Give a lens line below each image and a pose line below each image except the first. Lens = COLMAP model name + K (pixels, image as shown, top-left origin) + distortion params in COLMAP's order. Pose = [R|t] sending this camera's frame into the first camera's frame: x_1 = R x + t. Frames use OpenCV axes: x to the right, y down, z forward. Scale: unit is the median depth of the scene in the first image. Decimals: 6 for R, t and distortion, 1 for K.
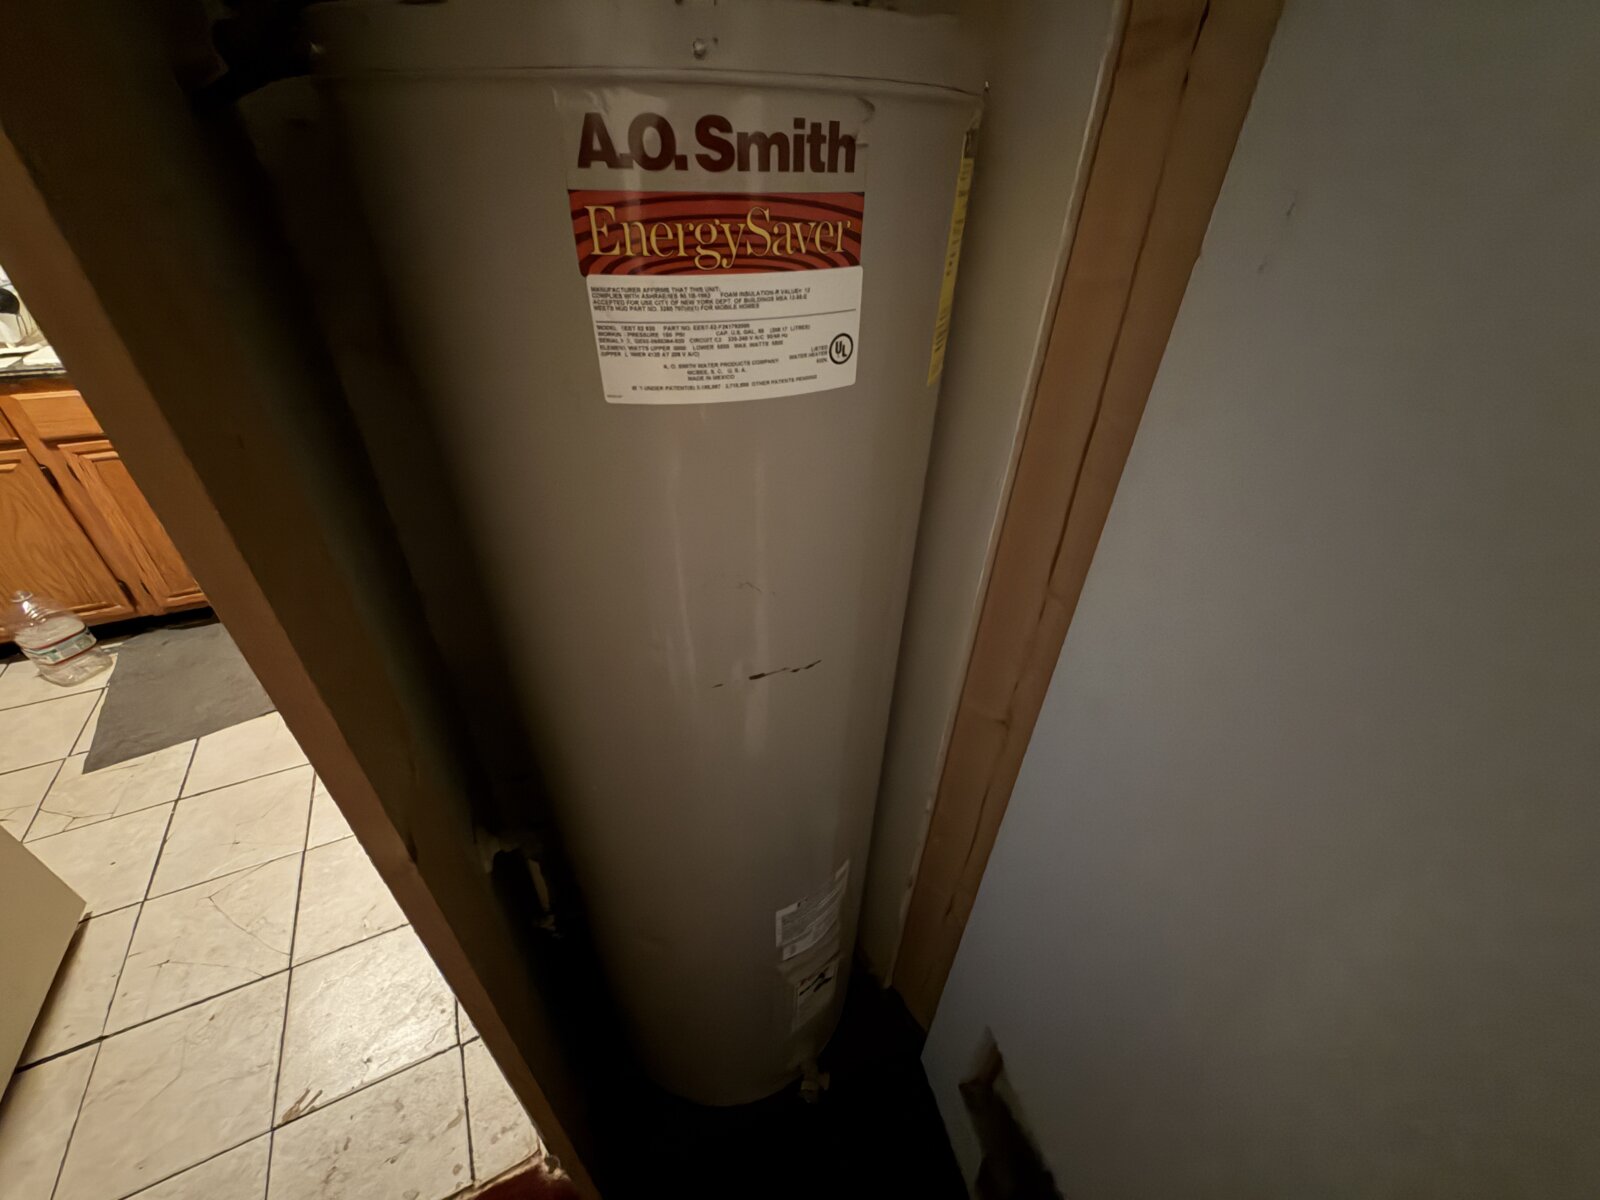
lens RADIAL K [[639.6, 0, 790.4], [0, 639.6, 598.1], [0, 0, 1]] dist [0.000426, -0.000407]
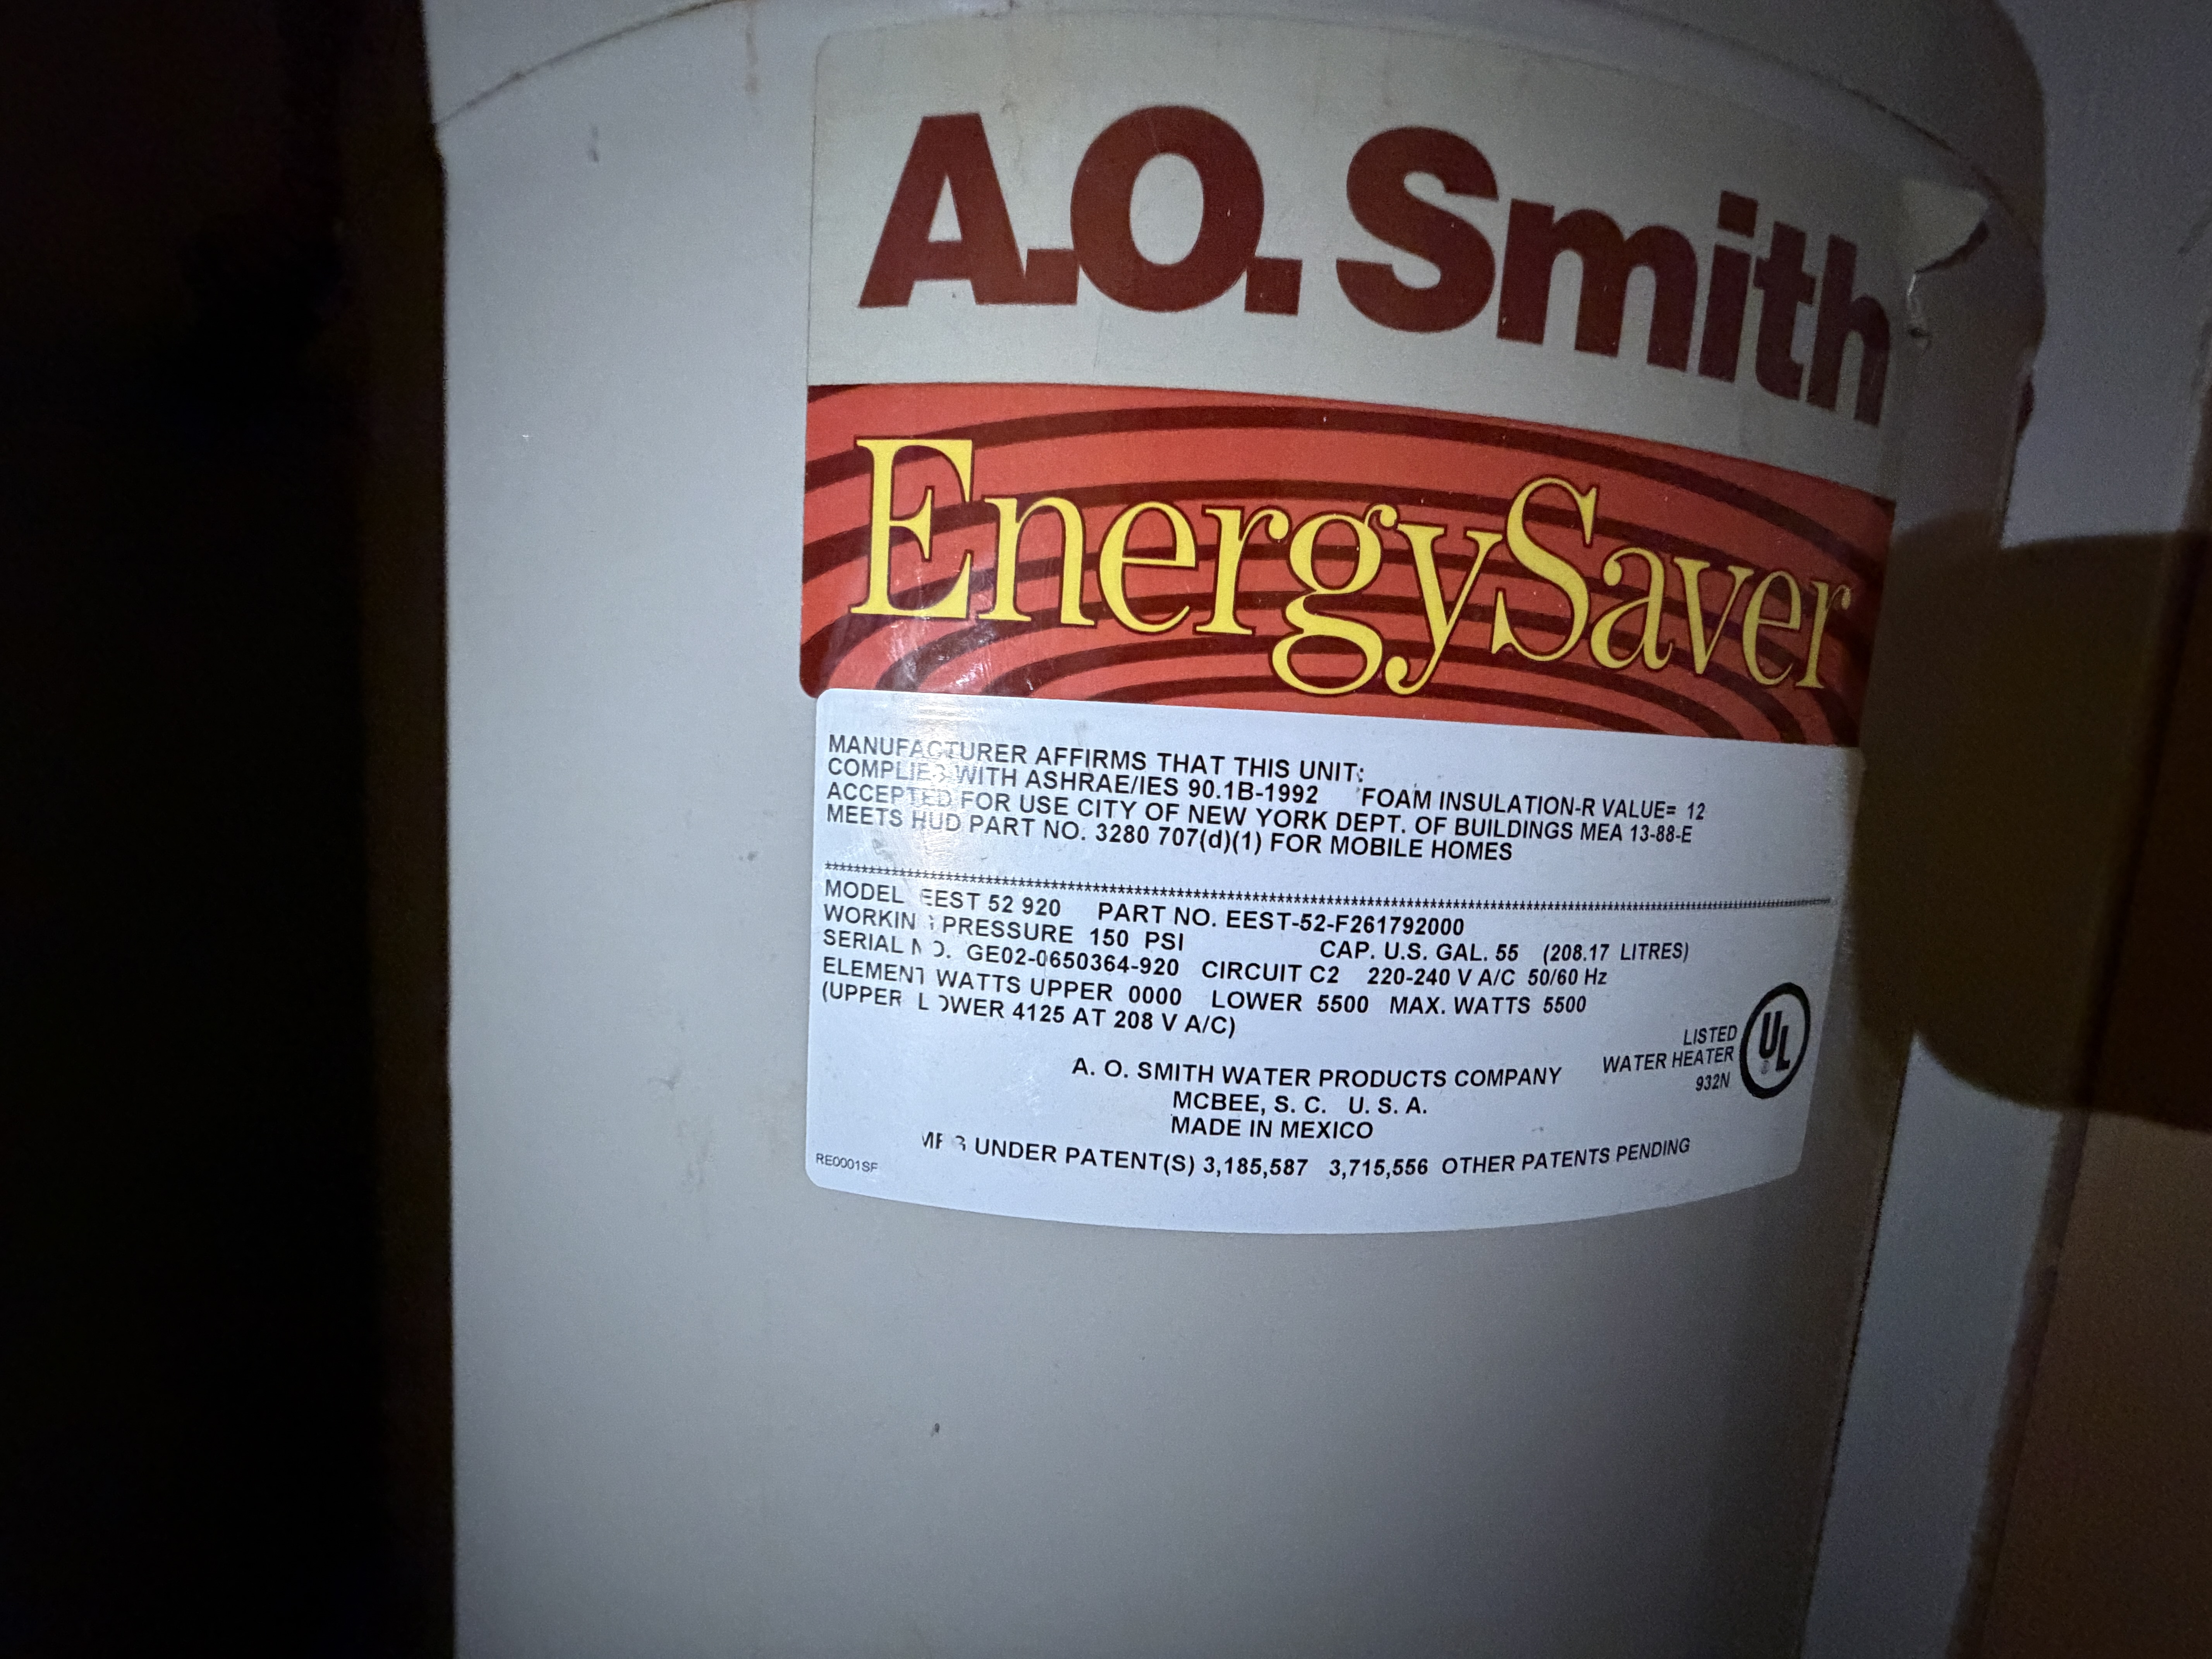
lens RADIAL K [[884.3, 0, 1102.2], [0, 884.3, 833.4], [0, 0, 1]] dist [0.000426, -0.000407]
pose [[0.991260, 0.062648, -0.116096, -0.168956], [-0.111128, 0.870782, -0.478947, -0.306800], [0.071089, 0.487662, 0.870133, 0.741542]]
